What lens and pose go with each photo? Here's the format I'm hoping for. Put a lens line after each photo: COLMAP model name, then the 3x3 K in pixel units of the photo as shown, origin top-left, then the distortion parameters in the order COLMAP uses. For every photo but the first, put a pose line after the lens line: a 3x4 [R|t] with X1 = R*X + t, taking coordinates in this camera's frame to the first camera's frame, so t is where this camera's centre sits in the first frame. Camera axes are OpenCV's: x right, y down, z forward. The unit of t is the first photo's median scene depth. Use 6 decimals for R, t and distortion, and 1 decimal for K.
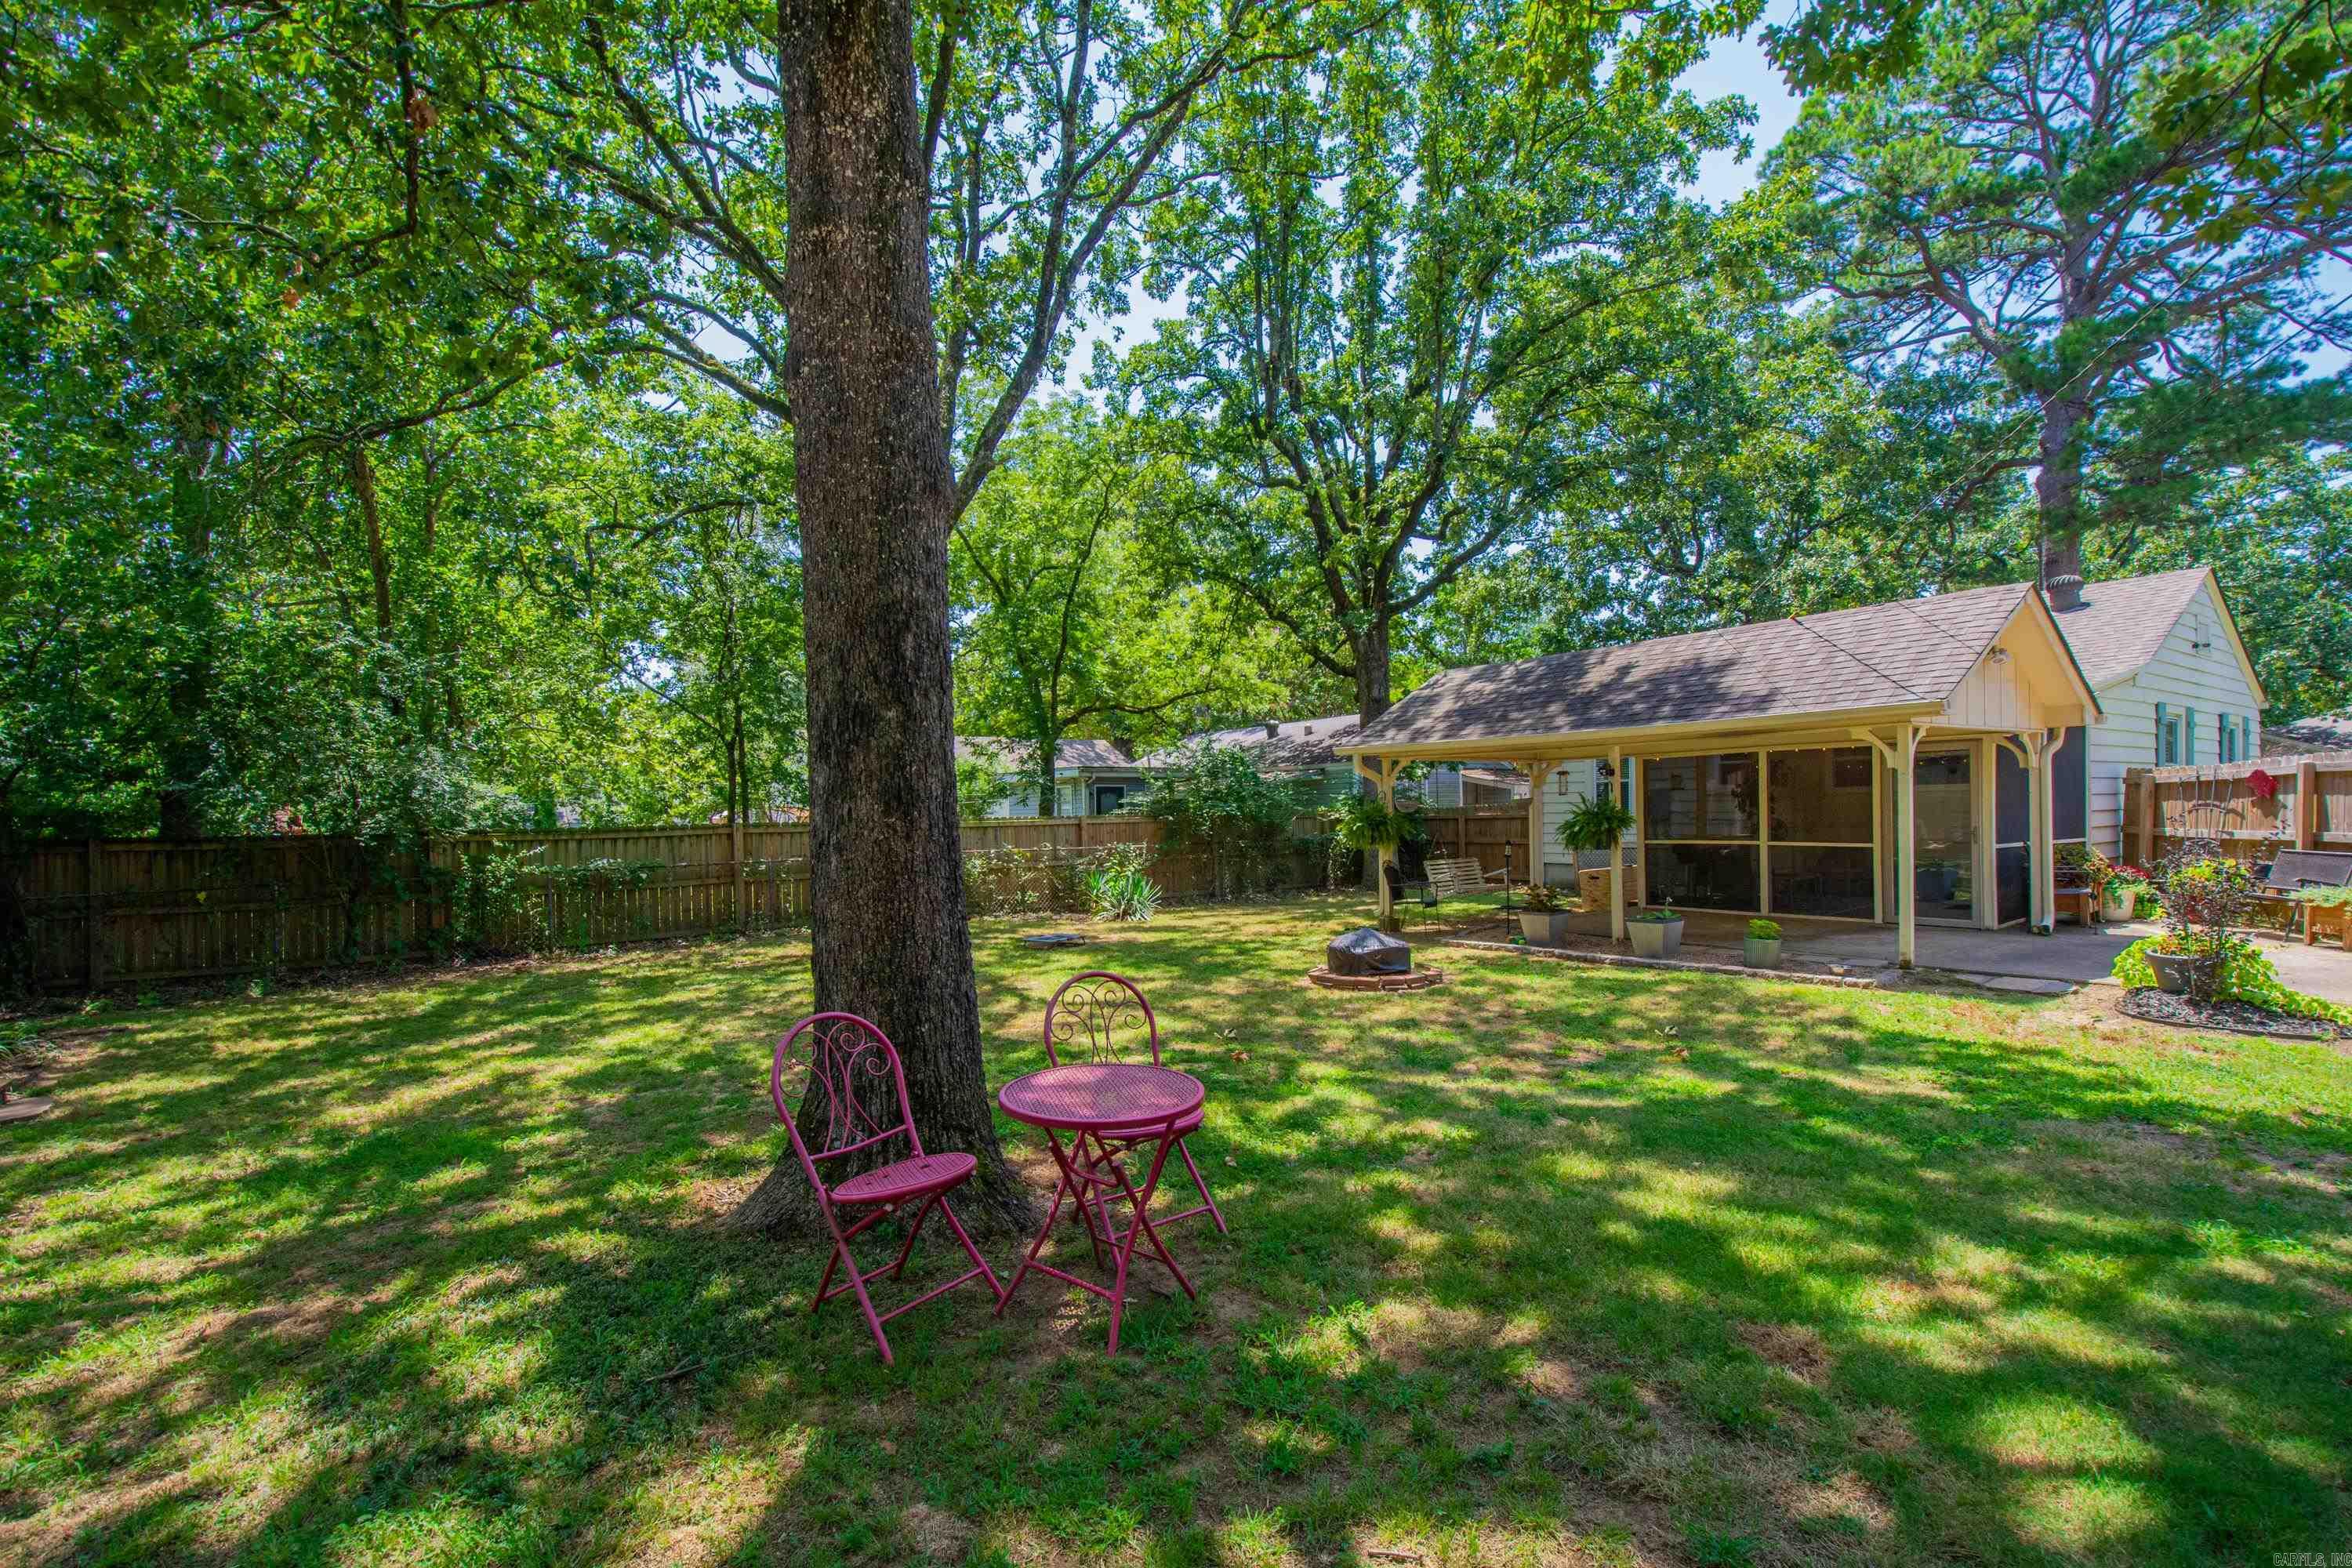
lens RADIAL K [[1023.0, 0, 1199.5], [0, 1023.0, 815.0], [0, 0, 1]] dist [0.001207, -0.001000]
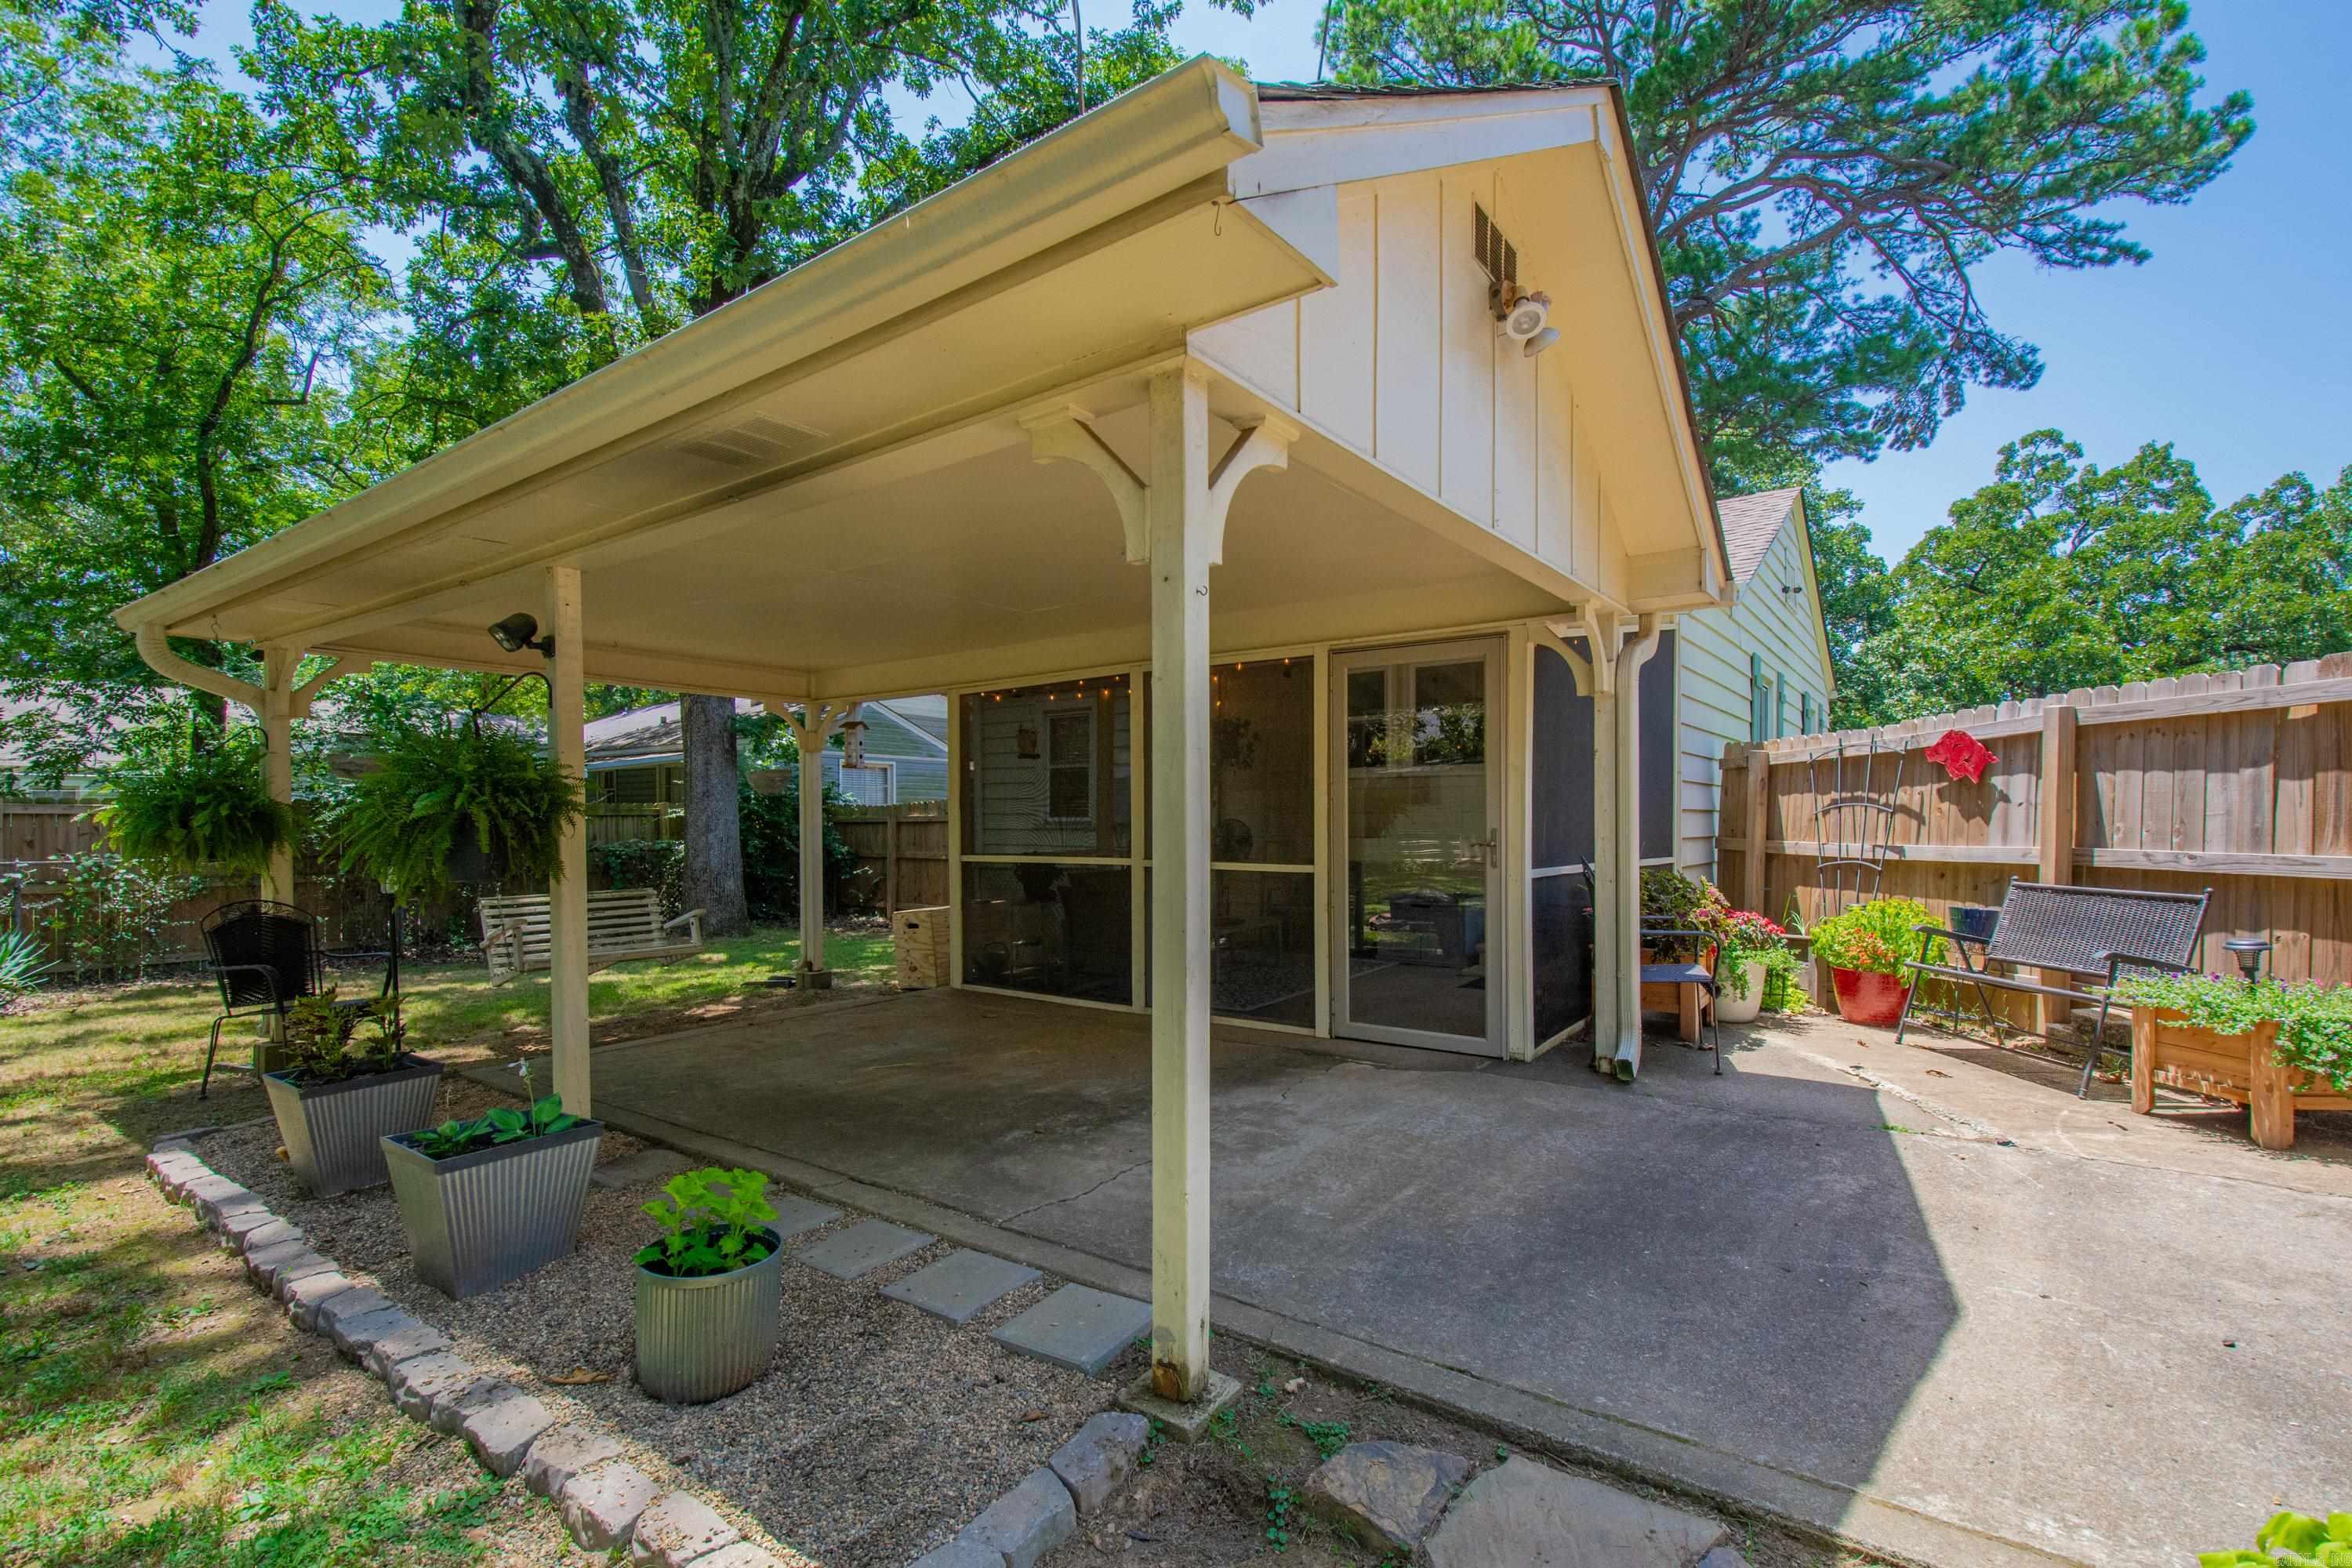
lens RADIAL K [[1023.0, 0, 1199.5], [0, 1023.0, 815.0], [0, 0, 1]] dist [0.001207, -0.001000]
pose [[0.949117, 0.020695, 0.314243, 0.489269], [-0.016223, 0.999727, -0.016839, 0.014607], [-0.314505, 0.010885, 0.949193, 0.608631]]
